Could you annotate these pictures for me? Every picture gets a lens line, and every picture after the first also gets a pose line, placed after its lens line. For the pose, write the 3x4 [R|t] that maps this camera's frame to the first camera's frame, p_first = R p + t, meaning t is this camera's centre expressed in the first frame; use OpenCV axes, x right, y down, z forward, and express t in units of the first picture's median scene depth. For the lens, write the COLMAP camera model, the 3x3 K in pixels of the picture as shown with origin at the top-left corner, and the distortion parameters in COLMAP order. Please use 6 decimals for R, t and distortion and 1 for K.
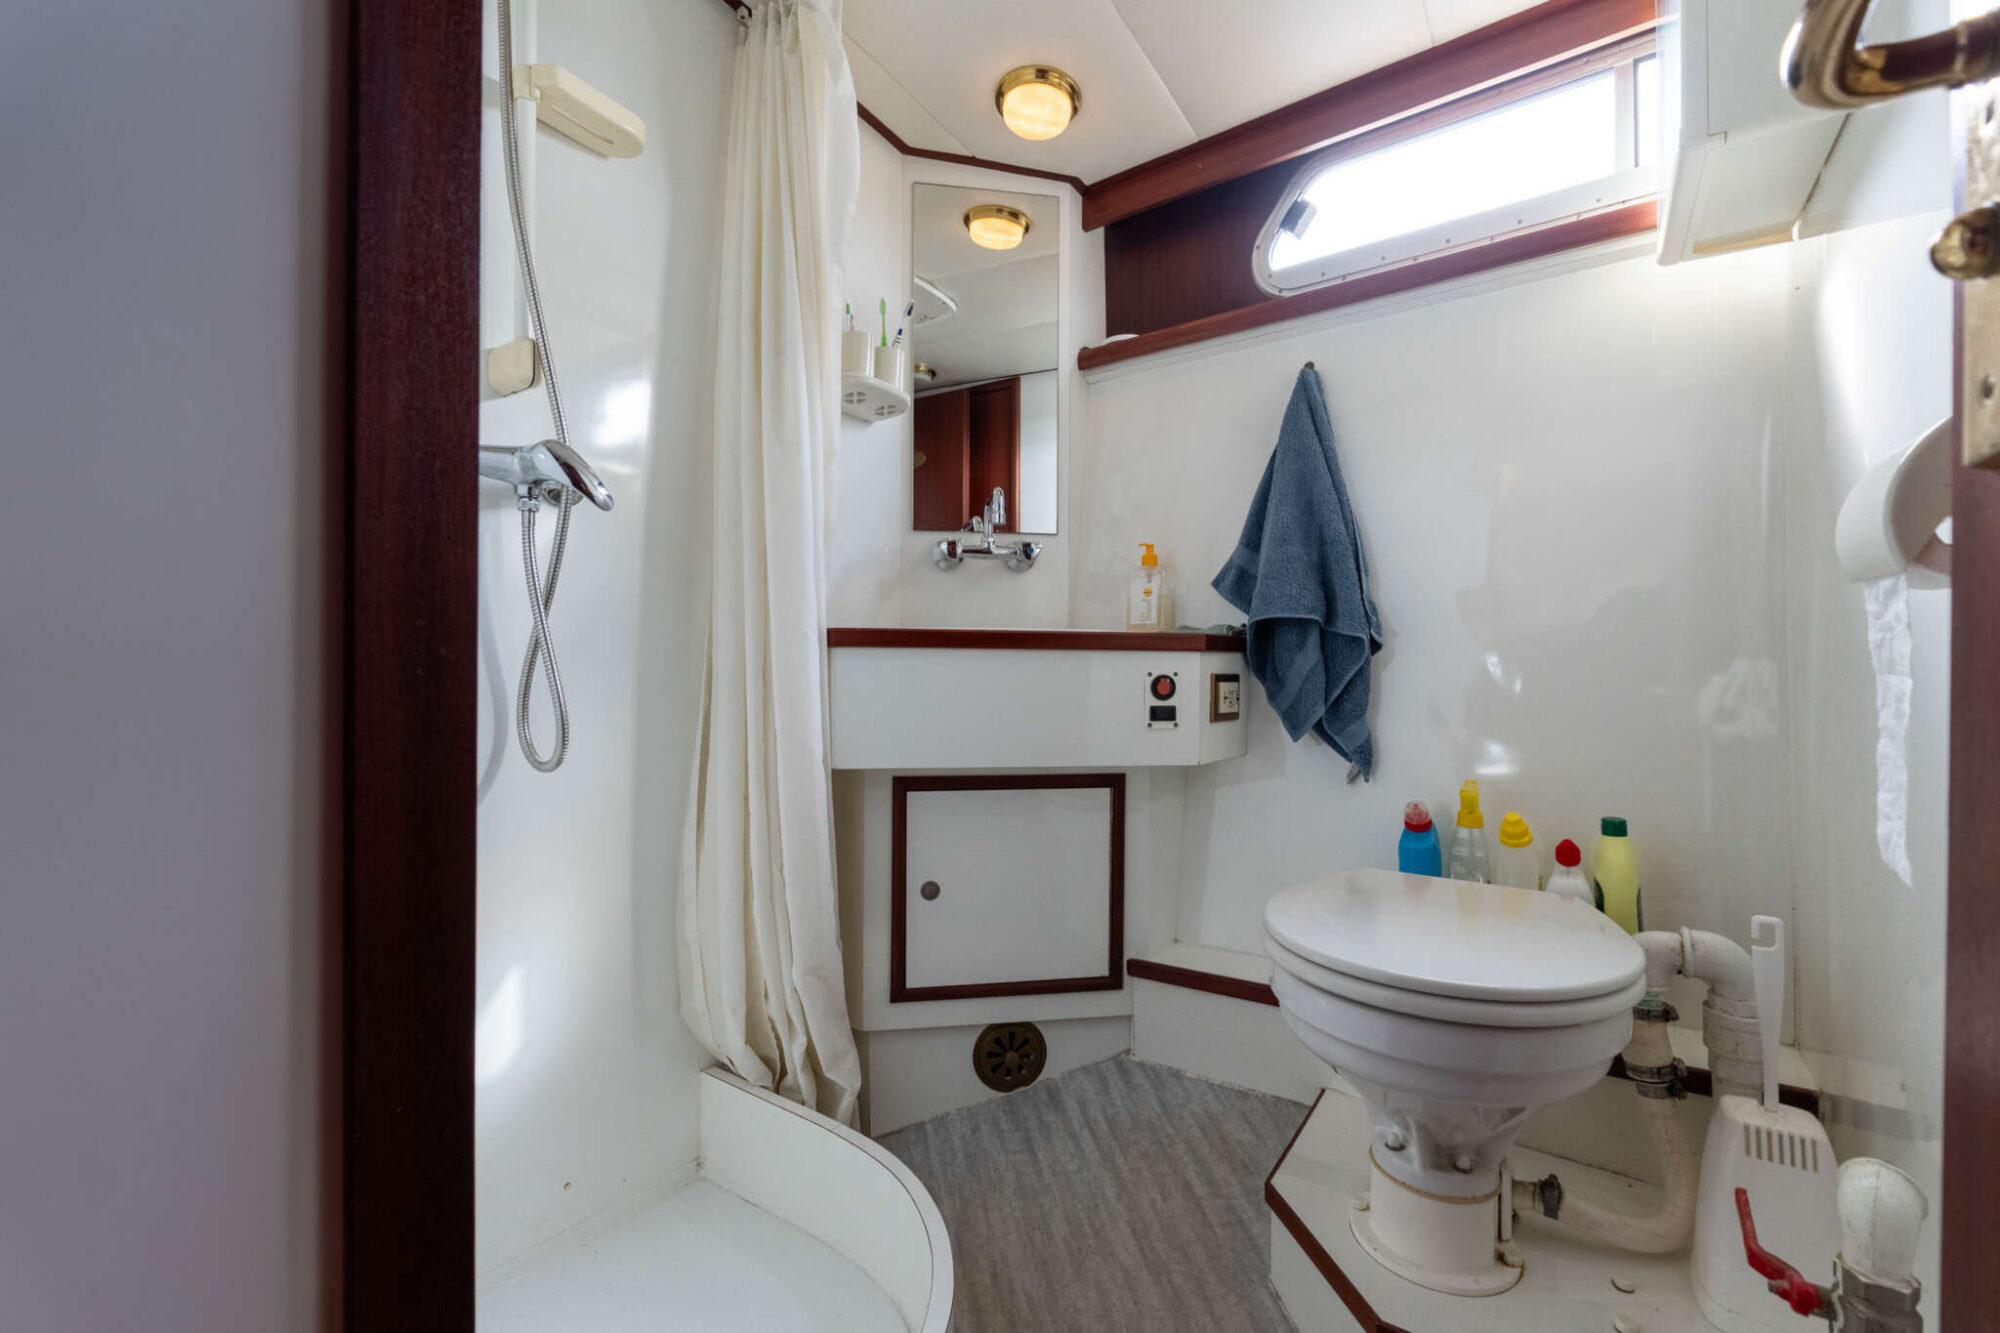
lens RADIAL K [[838.8, 0, 1002.6], [0, 838.8, 662.6], [0, 0, 1]] dist [-0.004862, -0.000521]
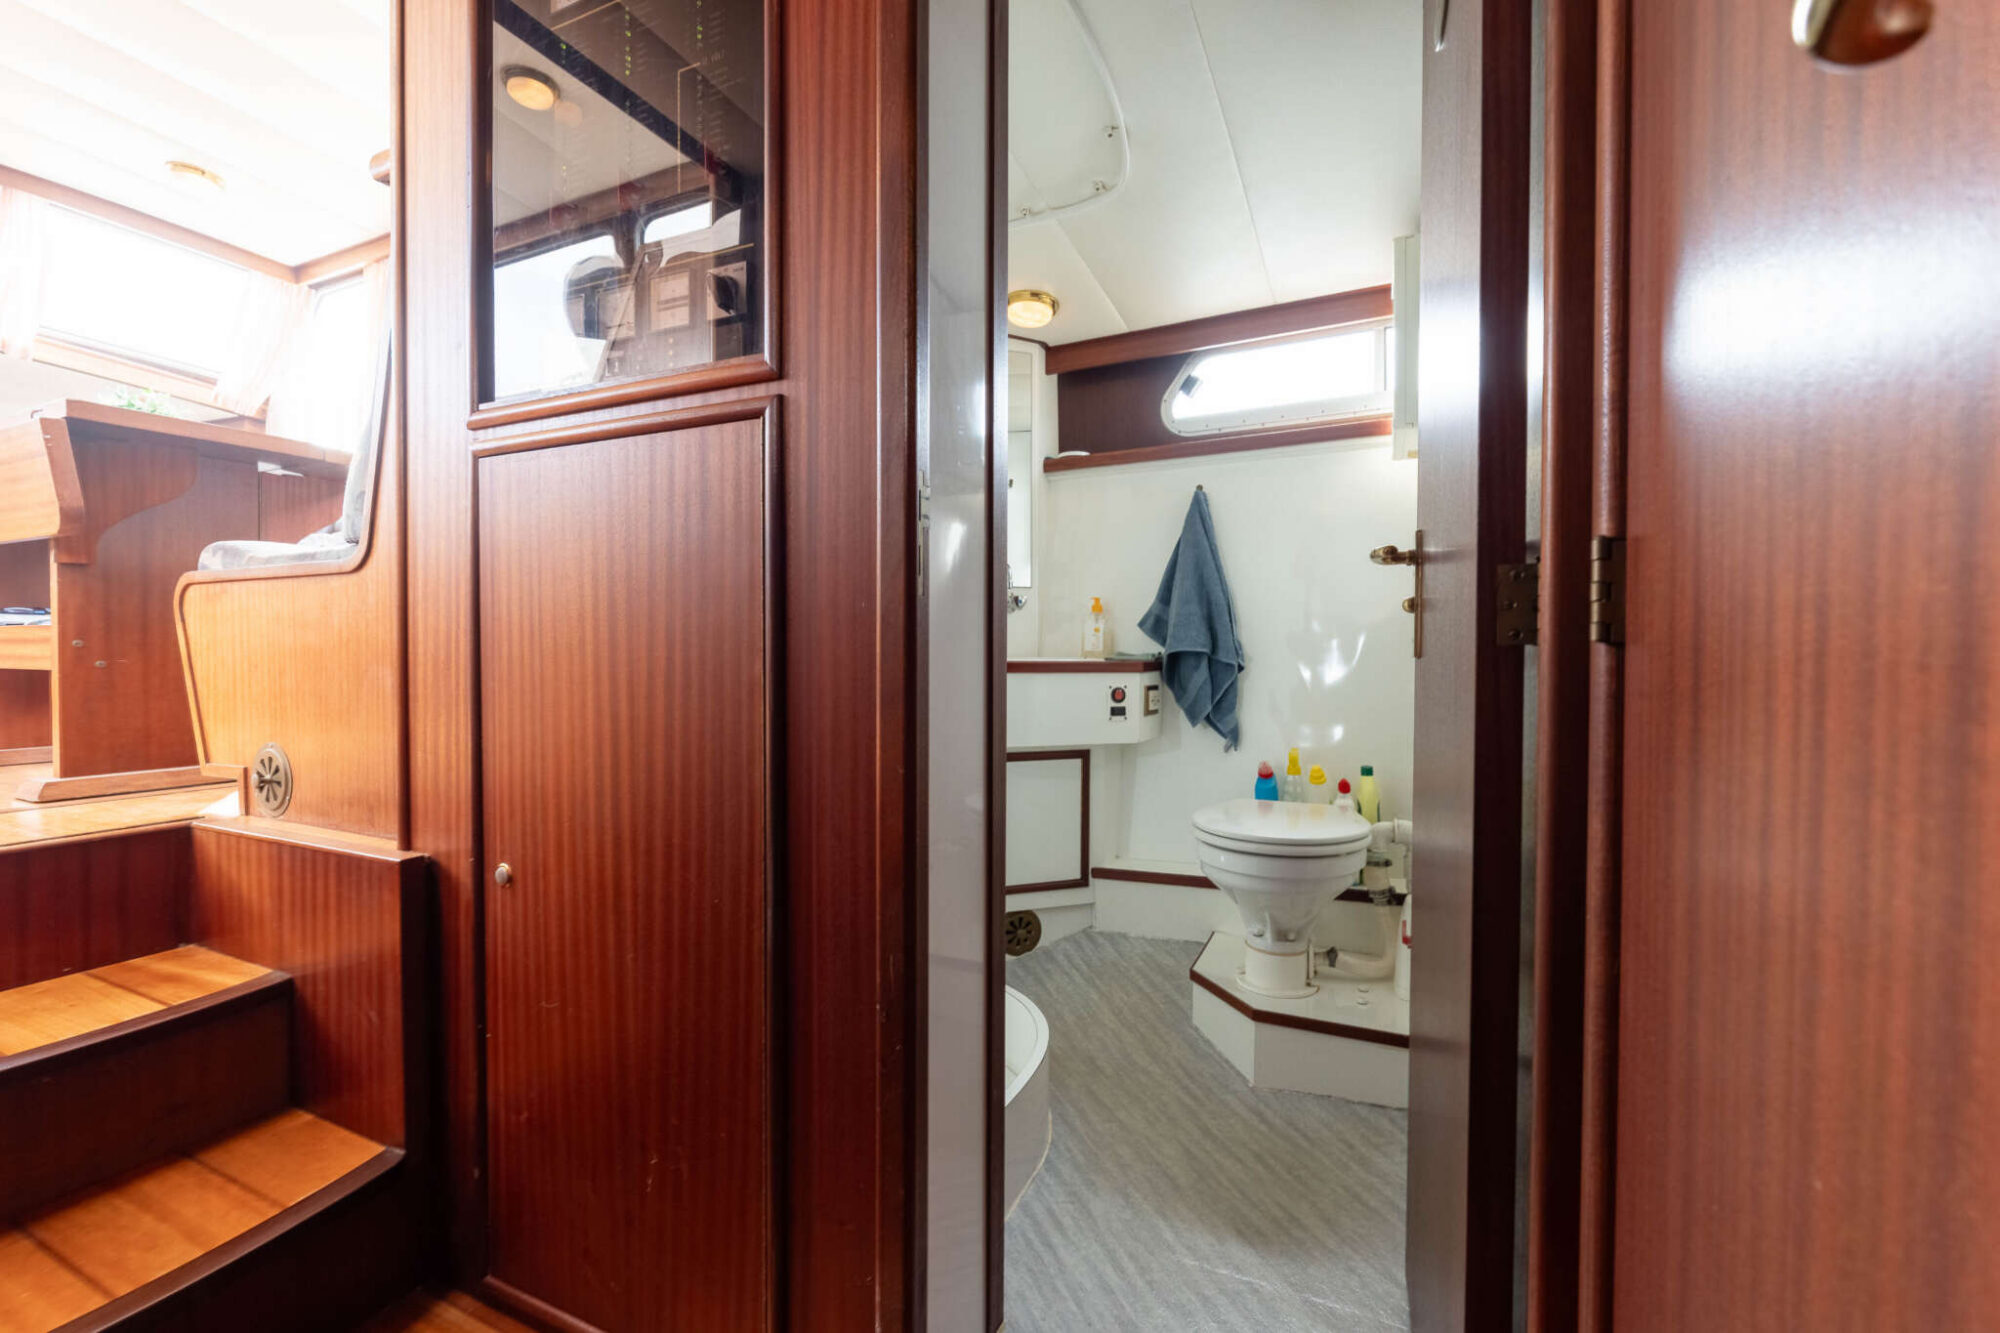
lens RADIAL K [[838.8, 0, 997.8], [0, 838.8, 659.5], [0, 0, 1]] dist [-0.004862, -0.000521]
pose [[0.985560, -0.004561, 0.169263, -0.289562], [0.002549, 0.999924, 0.012103, -0.055287], [-0.169305, -0.011497, 0.985497, -0.516310]]
